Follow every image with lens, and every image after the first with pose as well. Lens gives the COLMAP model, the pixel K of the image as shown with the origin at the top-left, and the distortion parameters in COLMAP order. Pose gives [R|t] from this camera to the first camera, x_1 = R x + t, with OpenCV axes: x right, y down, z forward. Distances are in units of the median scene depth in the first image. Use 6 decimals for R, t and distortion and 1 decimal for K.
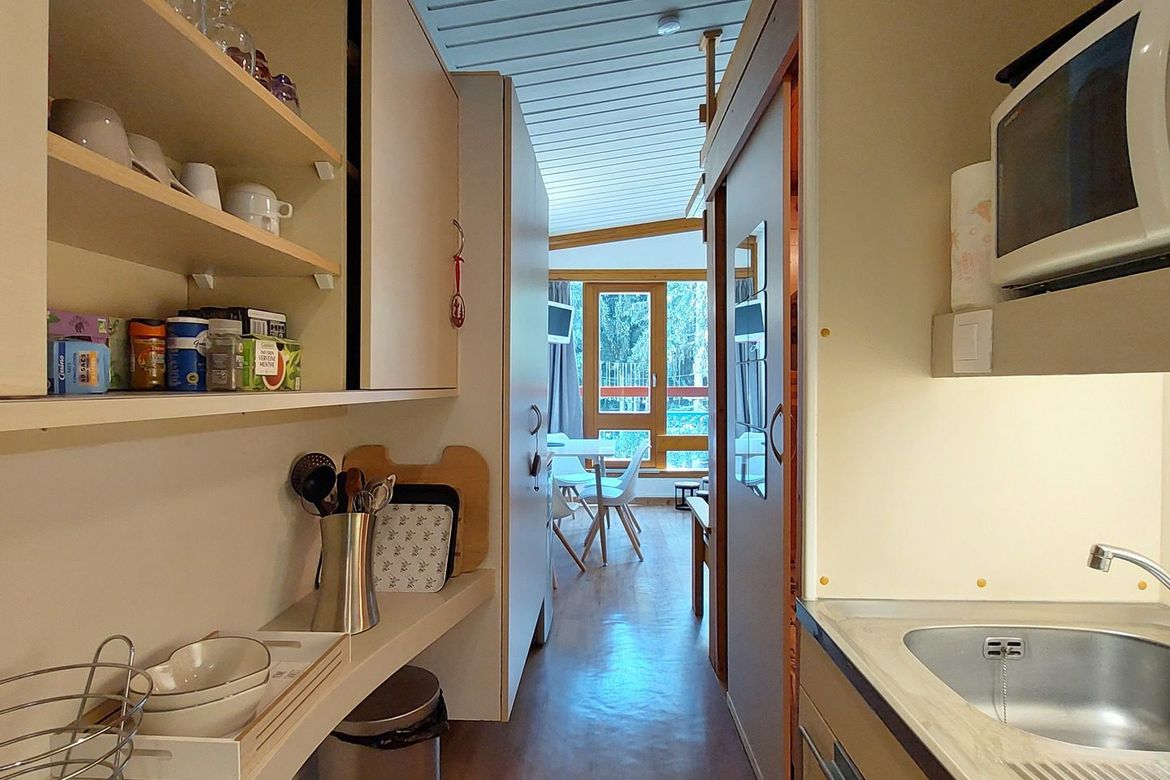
lens RADIAL K [[628.3, 0, 585.0], [0, 628.3, 390.0], [0, 0, 1]] dist [-0.002646, -0.000701]
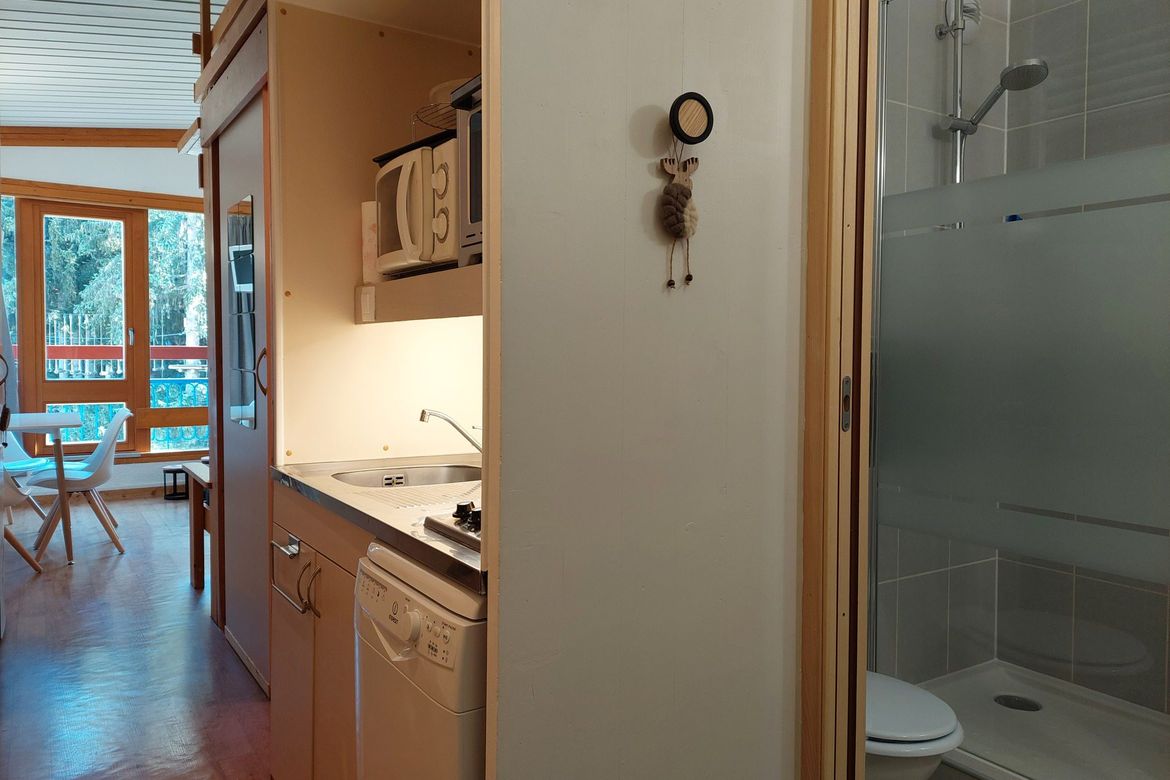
lens RADIAL K [[849.3, 0, 584.6], [0, 849.3, 375.8], [0, 0, 1]] dist [0.053511, -0.050972]
pose [[0.821049, -0.013857, 0.570689, -0.037242], [0.001395, 0.999751, 0.022268, 0.010875], [-0.570856, -0.017487, 0.820864, -0.191928]]
